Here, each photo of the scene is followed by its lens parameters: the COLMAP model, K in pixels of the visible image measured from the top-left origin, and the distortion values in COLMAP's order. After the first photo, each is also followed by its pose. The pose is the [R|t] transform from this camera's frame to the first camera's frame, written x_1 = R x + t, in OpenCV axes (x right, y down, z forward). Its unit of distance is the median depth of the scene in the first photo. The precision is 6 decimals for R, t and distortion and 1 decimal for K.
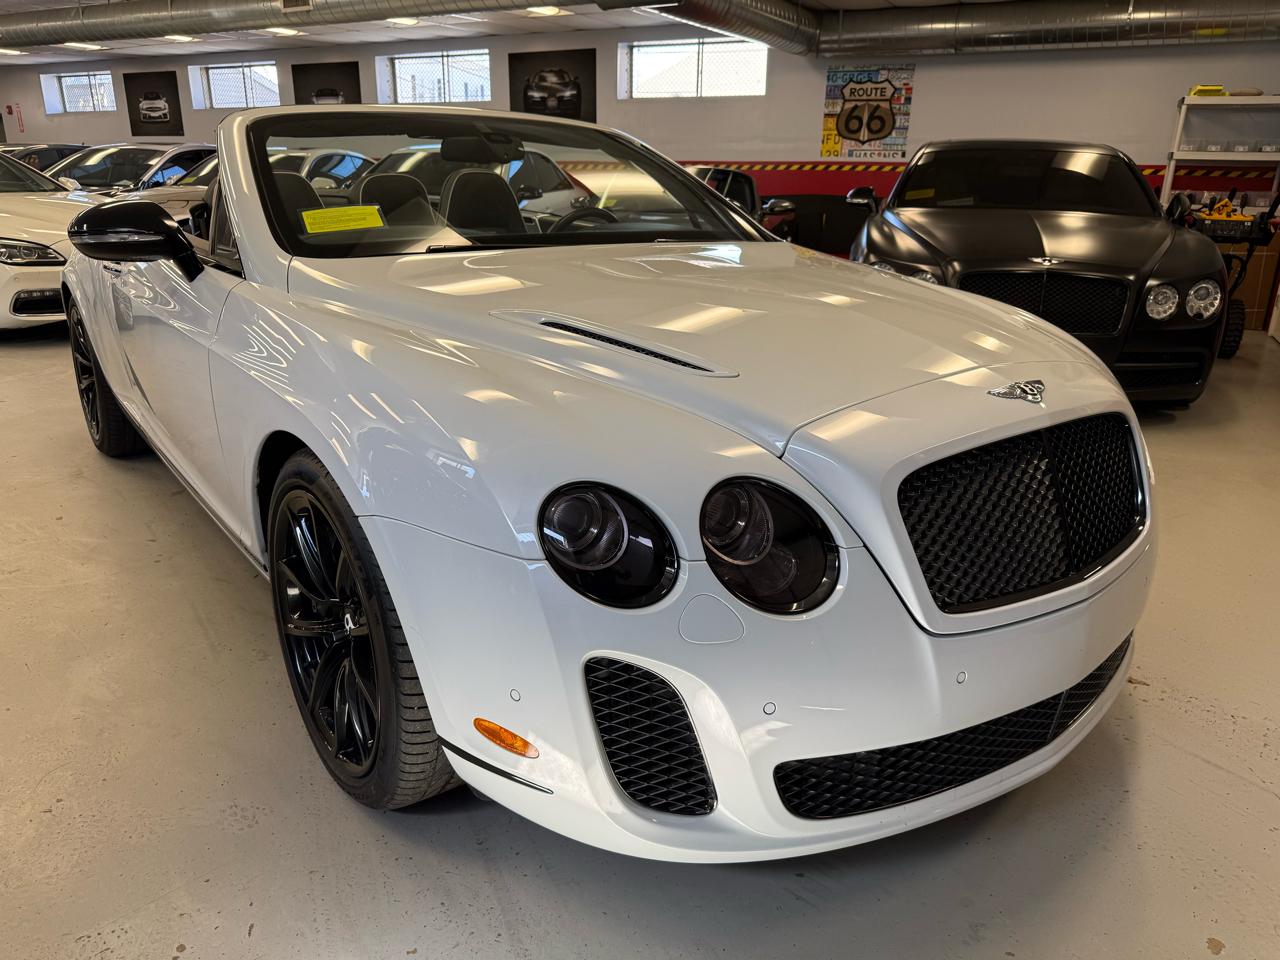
lens RADIAL K [[916.9, 0, 630.9], [0, 916.9, 481.2], [0, 0, 1]] dist [0.005931, 0.004733]
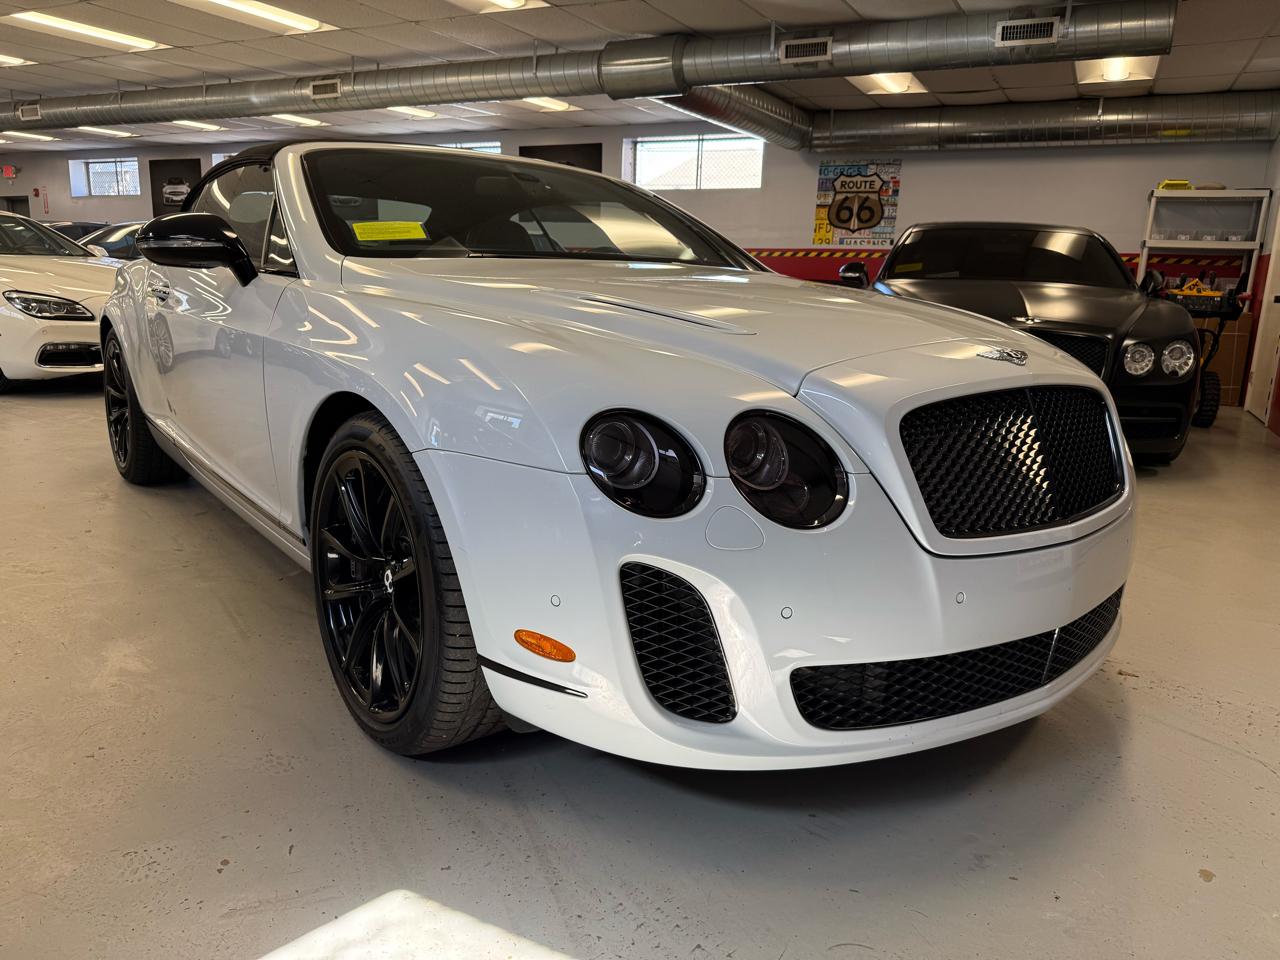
lens RADIAL K [[914.5, 0, 634.3], [0, 914.5, 480.6], [0, 0, 1]] dist [0.028028, -0.017104]
pose [[0.999823, 0.014784, 0.011641, -0.028985], [-0.013452, 0.994152, -0.107153, 0.125965], [-0.013158, 0.106977, 0.994174, -0.065502]]
